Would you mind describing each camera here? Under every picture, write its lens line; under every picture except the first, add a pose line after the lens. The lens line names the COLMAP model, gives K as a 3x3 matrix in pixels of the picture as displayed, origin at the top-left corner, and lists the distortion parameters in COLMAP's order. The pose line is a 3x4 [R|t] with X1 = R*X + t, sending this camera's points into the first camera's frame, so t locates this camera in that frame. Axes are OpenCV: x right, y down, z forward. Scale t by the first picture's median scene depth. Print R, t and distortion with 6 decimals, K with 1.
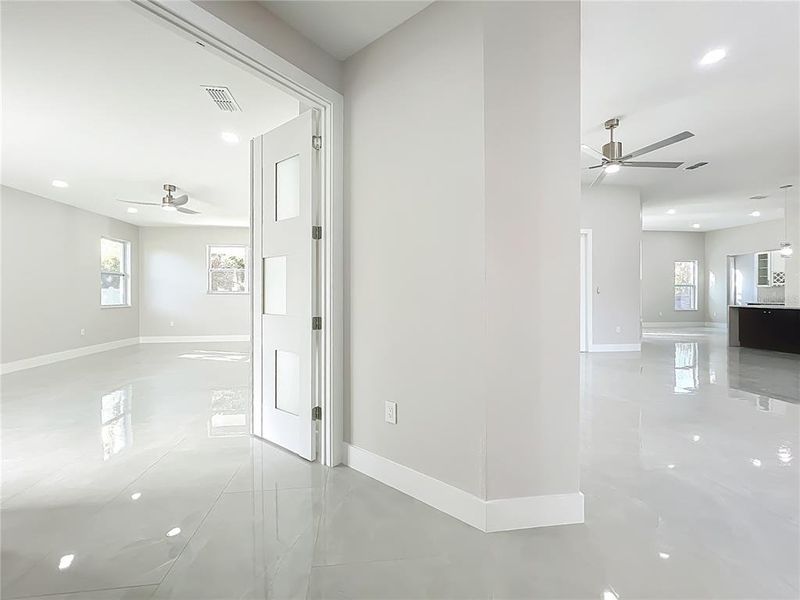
lens RADIAL K [[325.9, 0, 403.9], [0, 325.9, 293.5], [0, 0, 1]] dist [-0.000032, -0.000170]
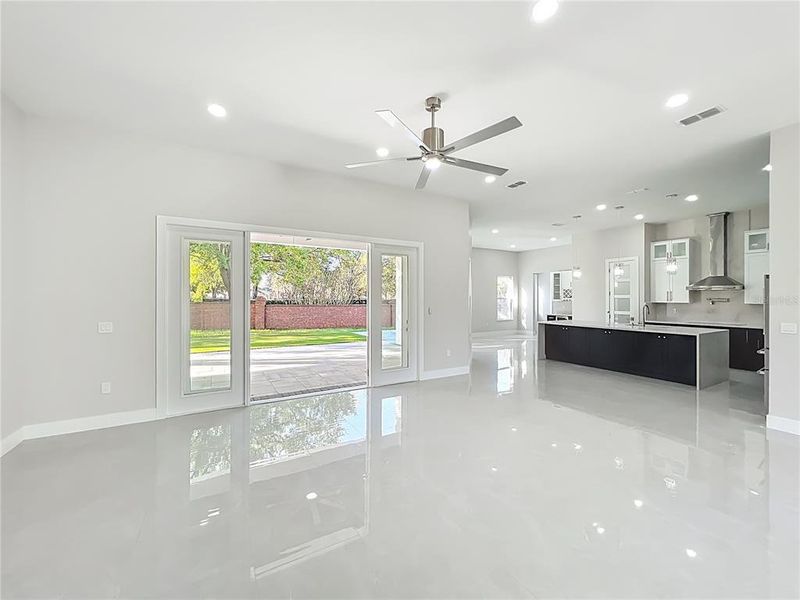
lens RADIAL K [[325.9, 0, 397.1], [0, 325.9, 299.9], [0, 0, 1]] dist [-0.000032, -0.000170]
pose [[0.922174, 0.000806, 0.386776, 0.127297], [-0.001619, 0.999997, 0.001776, -0.032283], [-0.386773, -0.002264, 0.922172, 0.158026]]
